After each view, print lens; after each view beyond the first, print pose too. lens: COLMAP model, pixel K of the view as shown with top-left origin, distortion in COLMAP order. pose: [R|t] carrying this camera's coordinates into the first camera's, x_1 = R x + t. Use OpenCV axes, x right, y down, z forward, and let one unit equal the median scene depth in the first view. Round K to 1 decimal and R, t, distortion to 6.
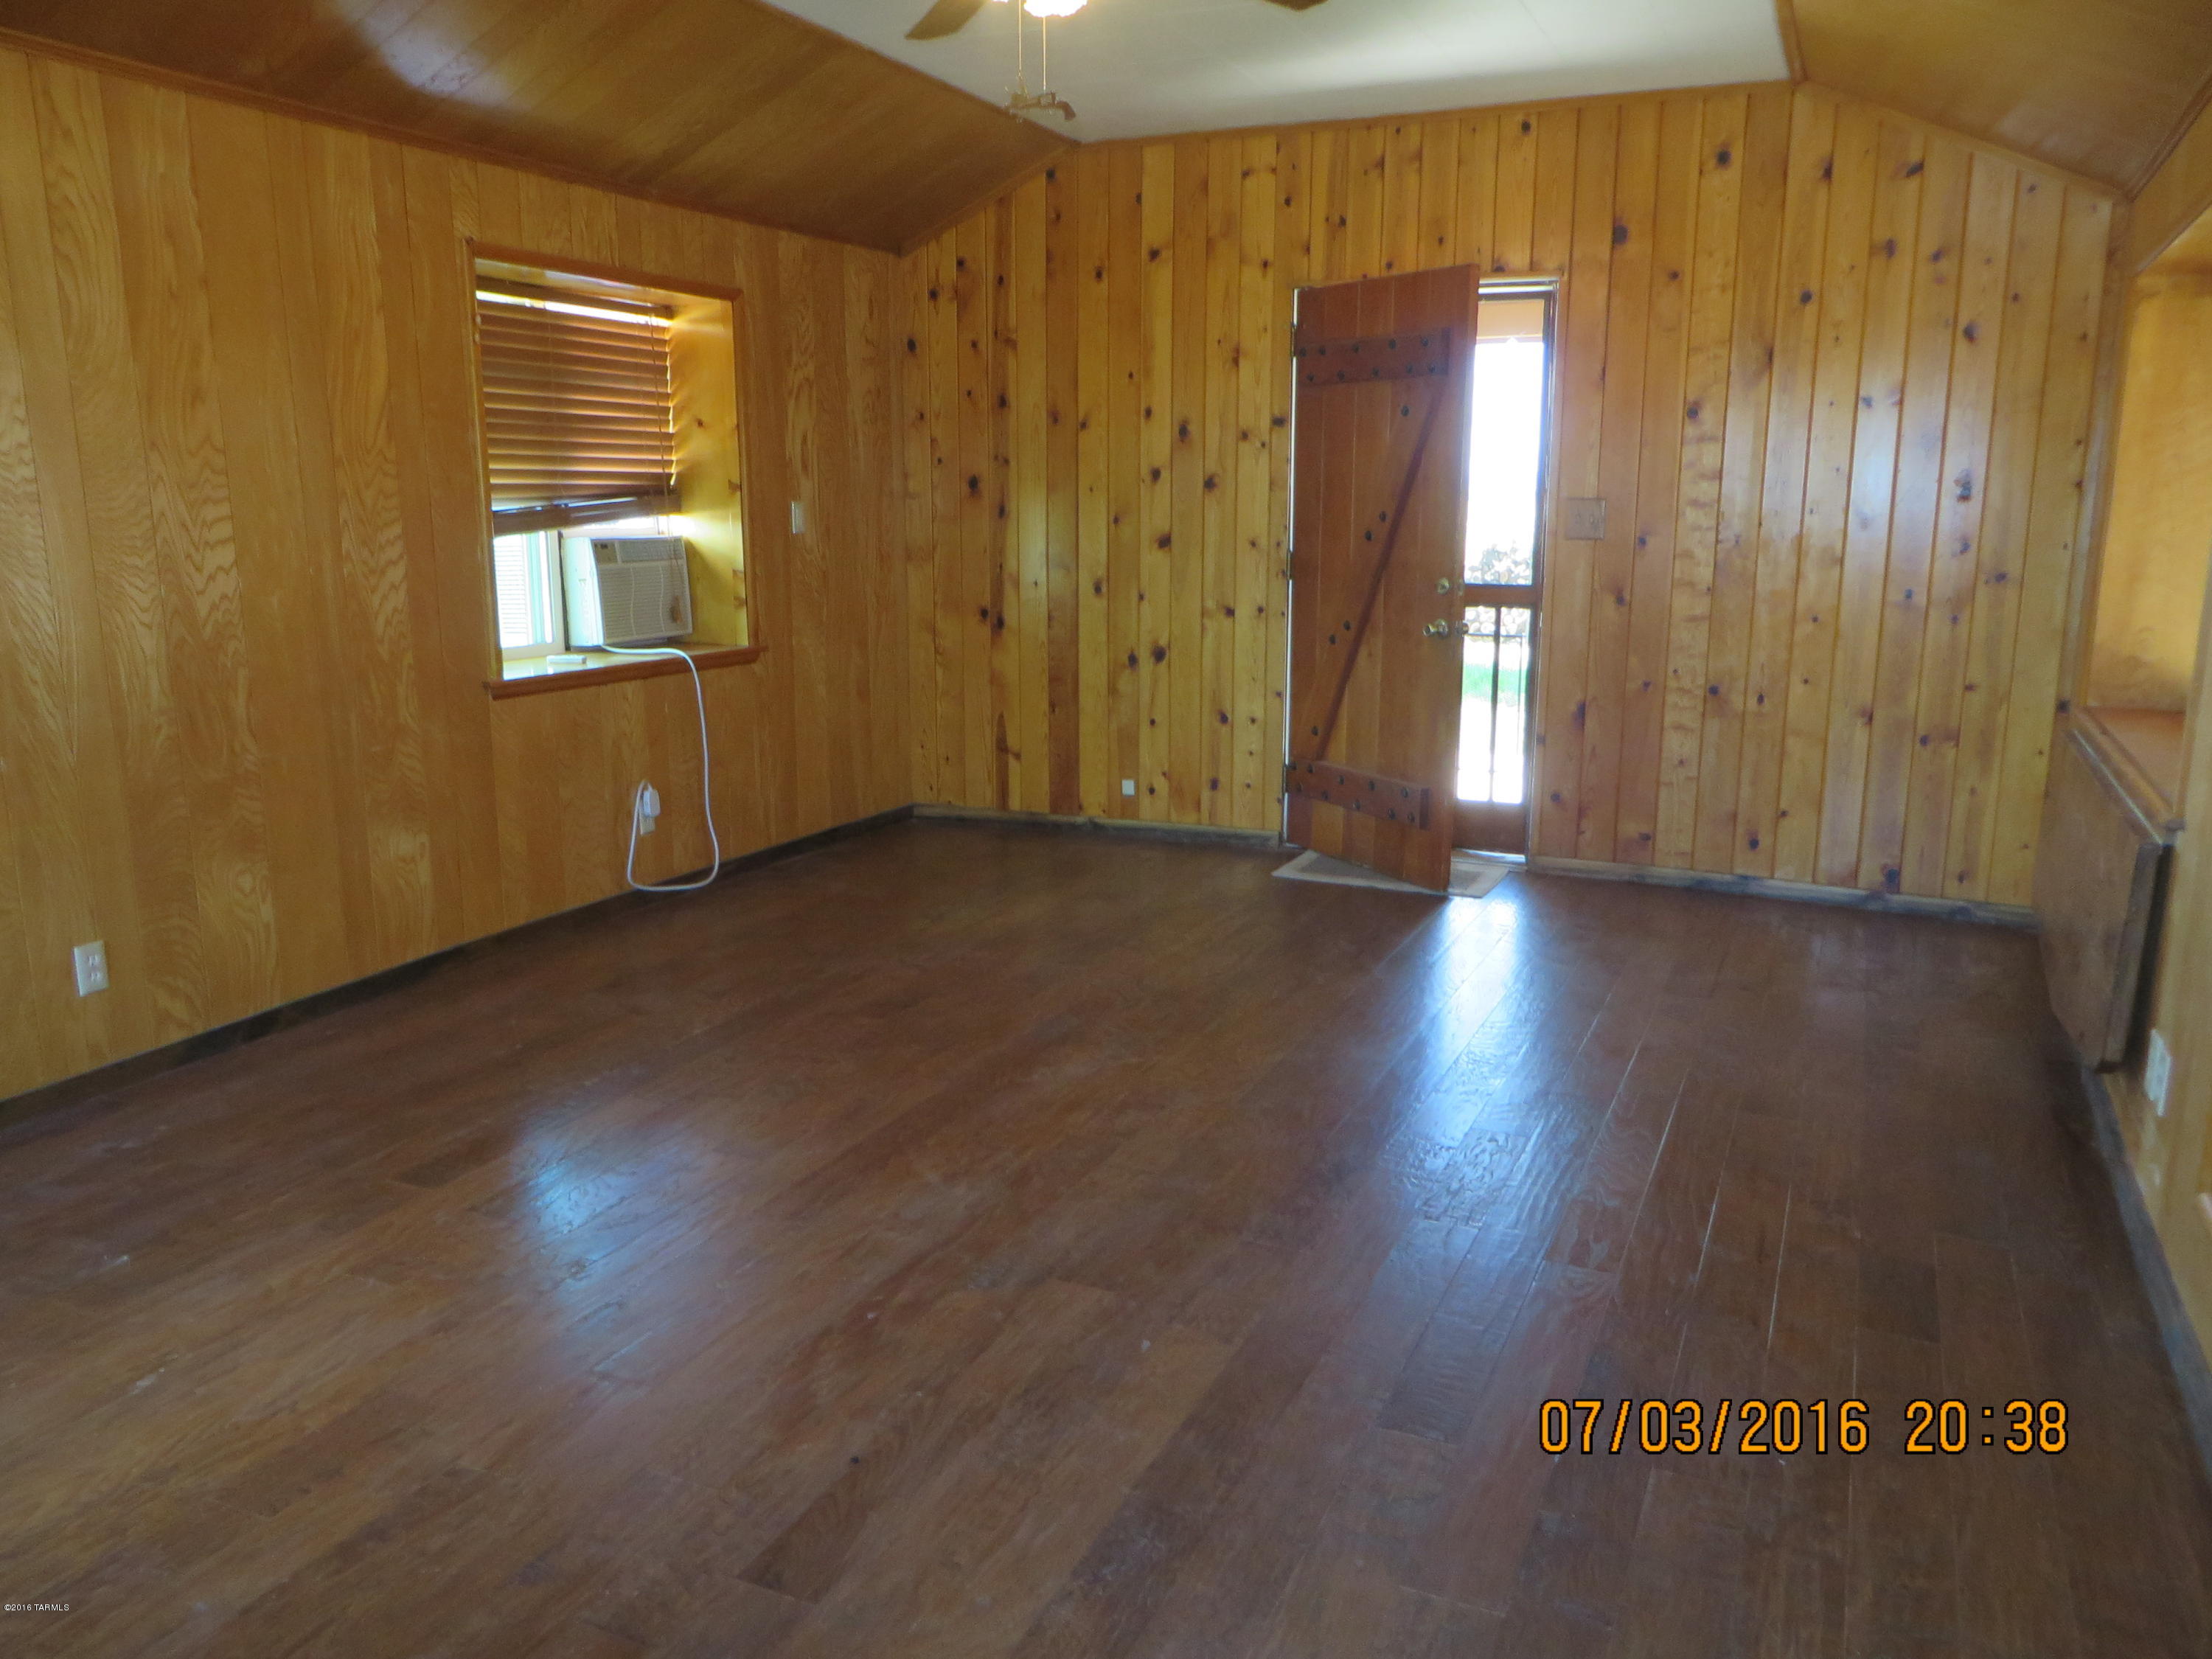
lens RADIAL K [[1672.8, 0, 1100.6], [0, 1672.8, 829.3], [0, 0, 1]] dist [-0.014656, 0.008530]
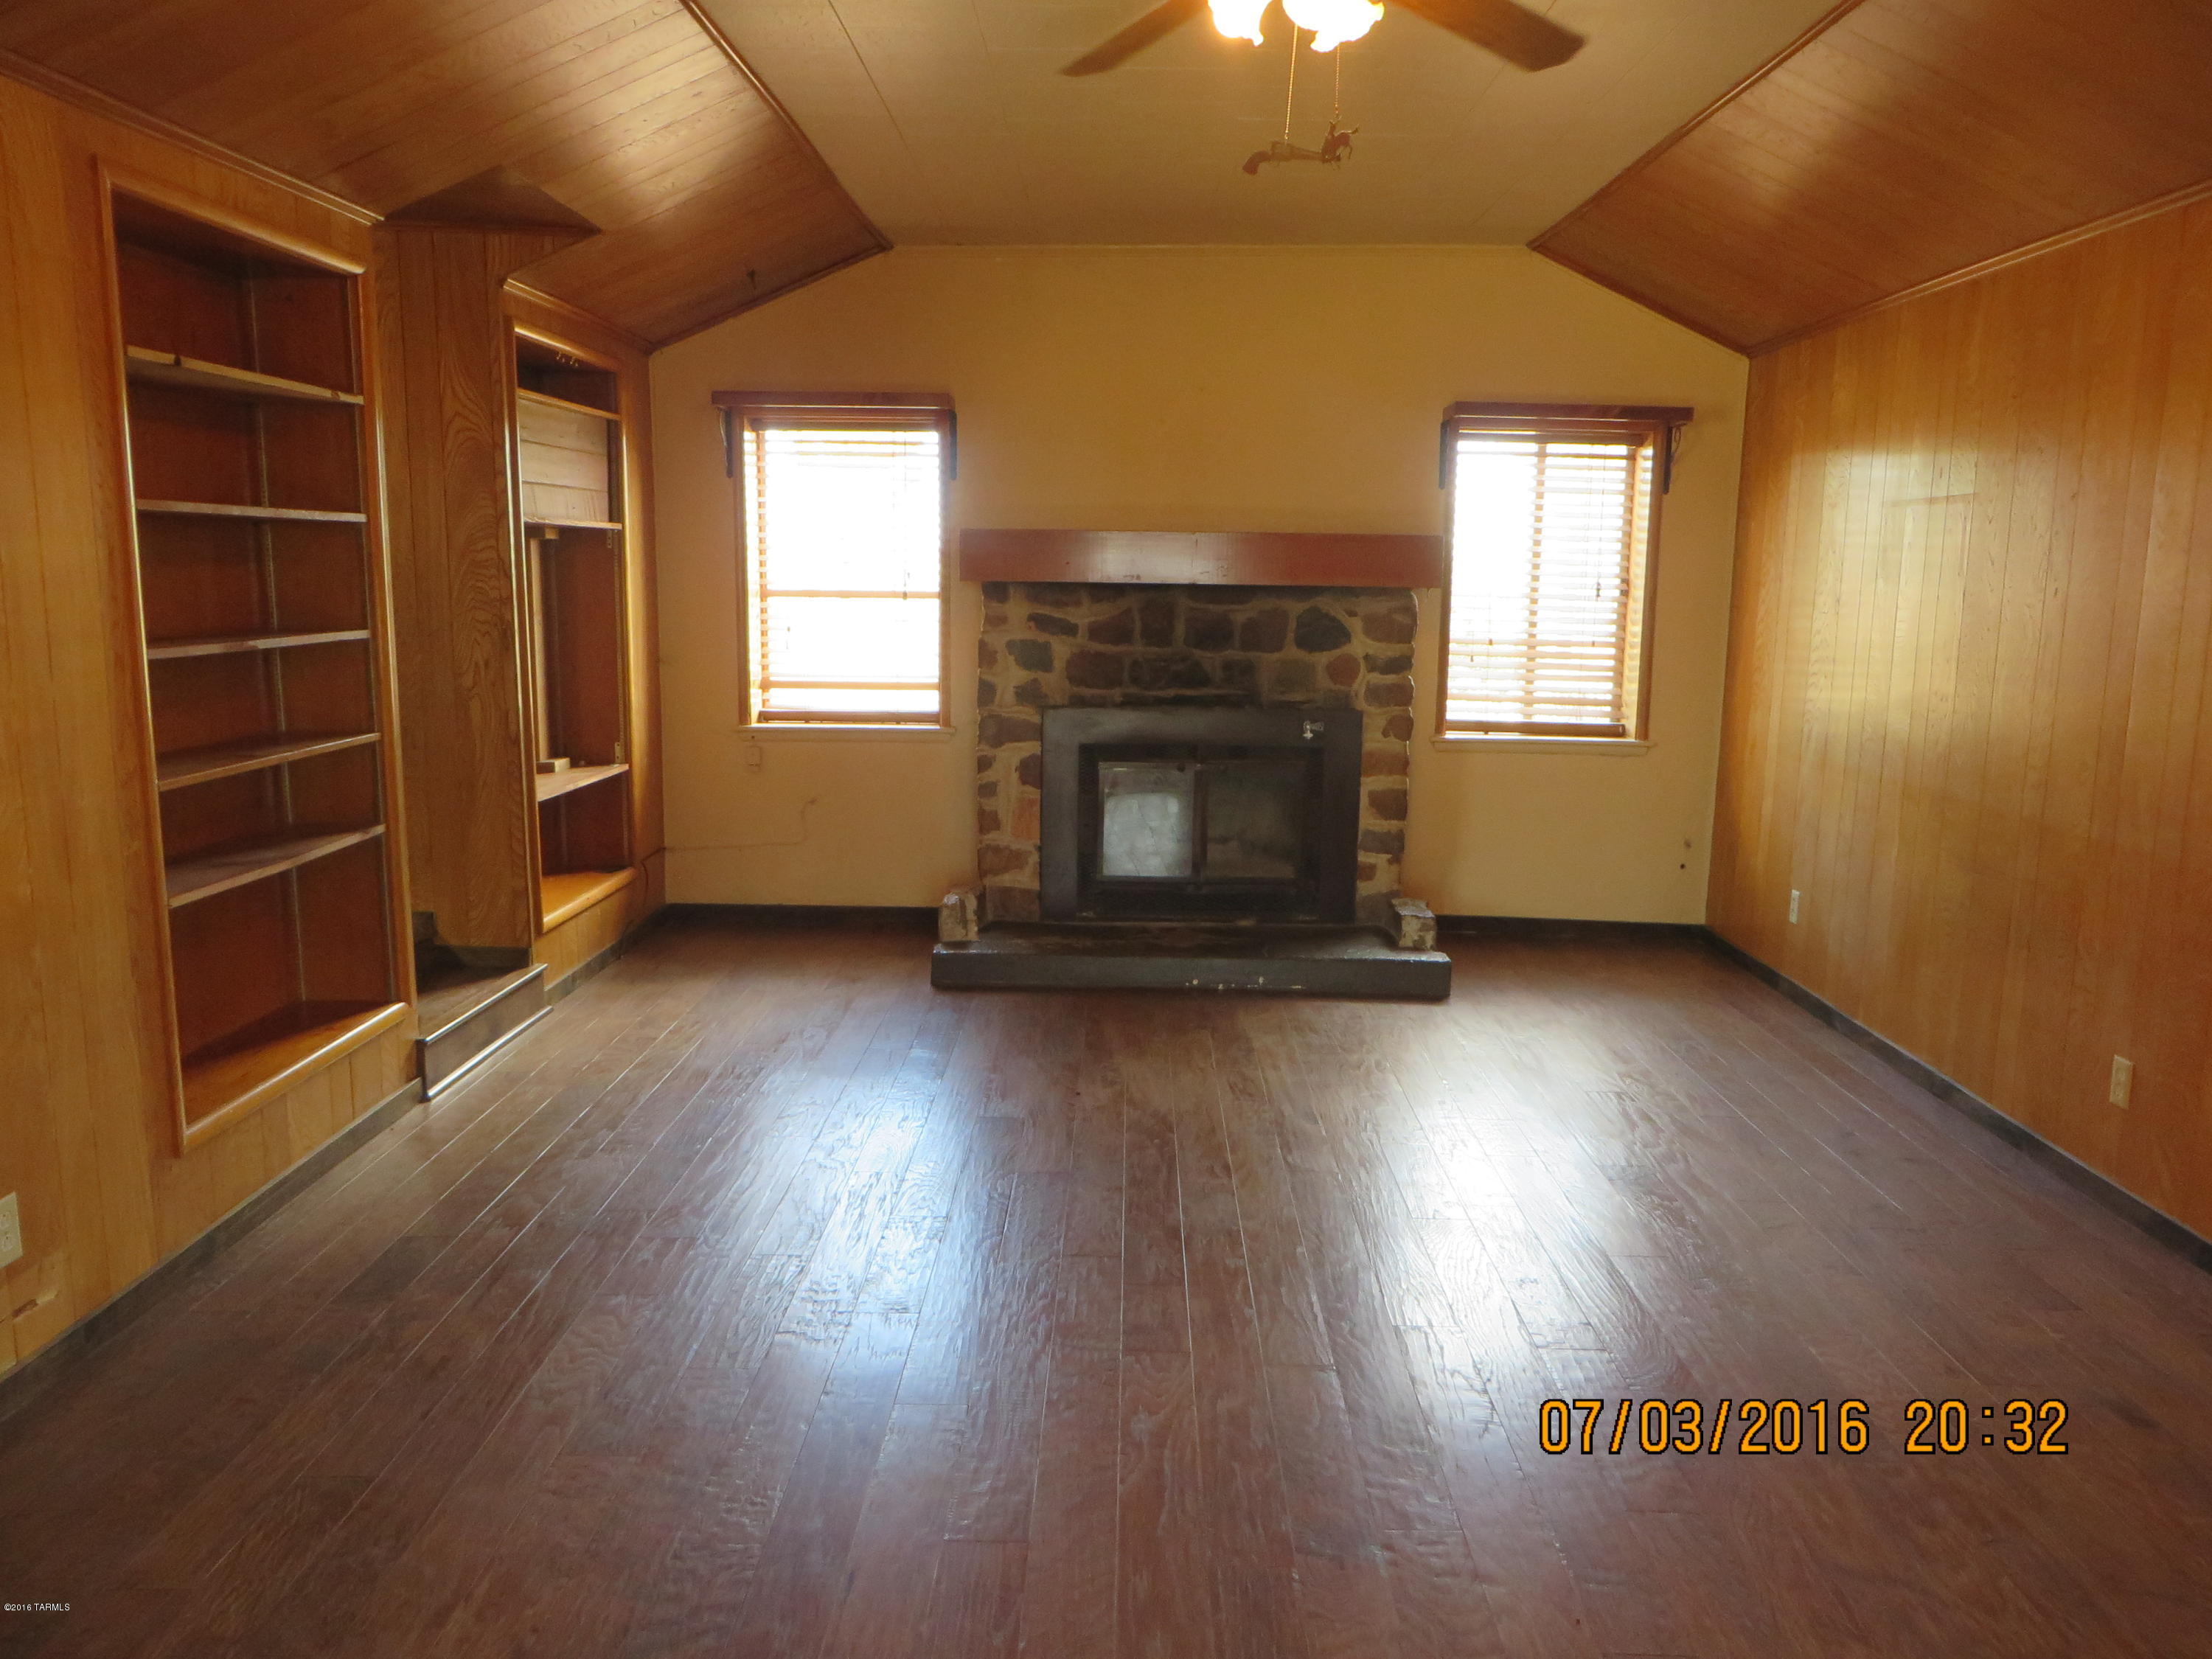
lens RADIAL K [[1672.8, 0, 1122.8], [0, 1672.8, 848.1], [0, 0, 1]] dist [-0.014656, 0.008530]
pose [[-0.908973, 0.051469, -0.413666, 0.245244], [-0.104640, 0.932402, 0.345943, -0.231016], [0.403508, 0.357739, -0.842142, 1.061911]]
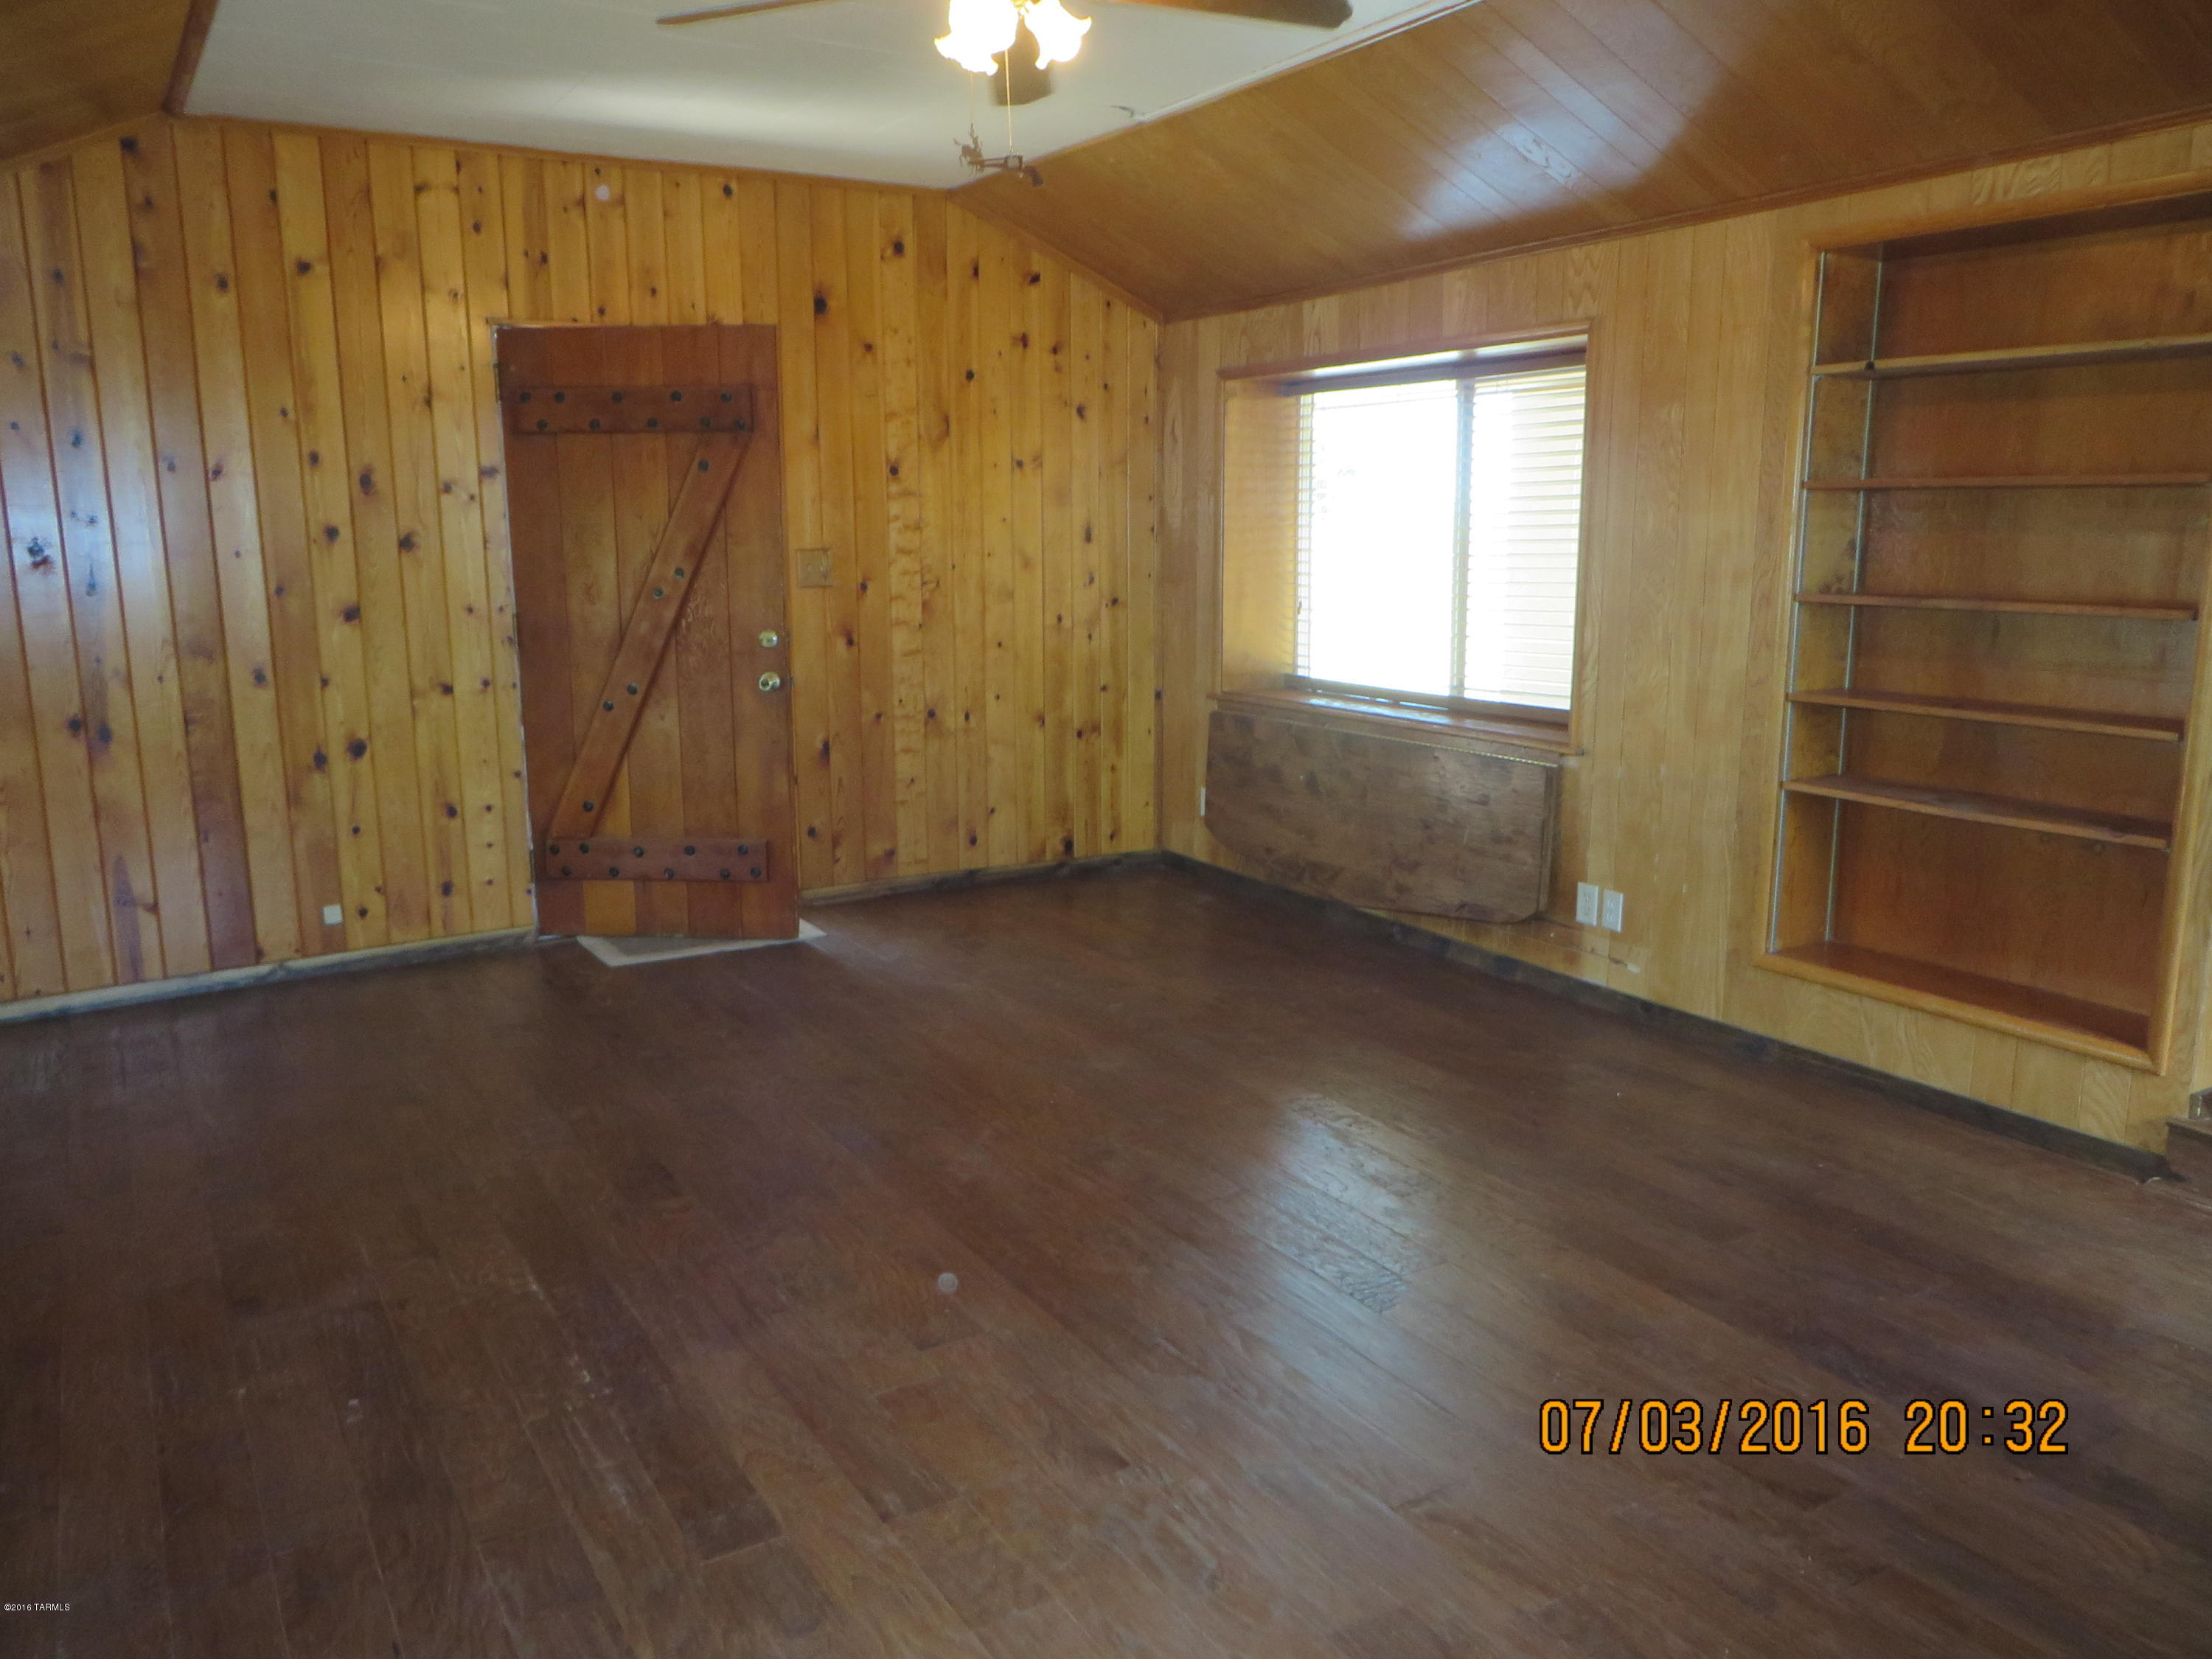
lens RADIAL K [[1672.8, 0, 1111.3], [0, 1672.8, 835.2], [0, 0, 1]] dist [-0.014656, 0.008530]
pose [[0.551820, -0.165606, 0.817355, -0.505587], [0.177311, 0.980975, 0.079049, -0.069955], [-0.814896, 0.101305, 0.570685, 0.256387]]
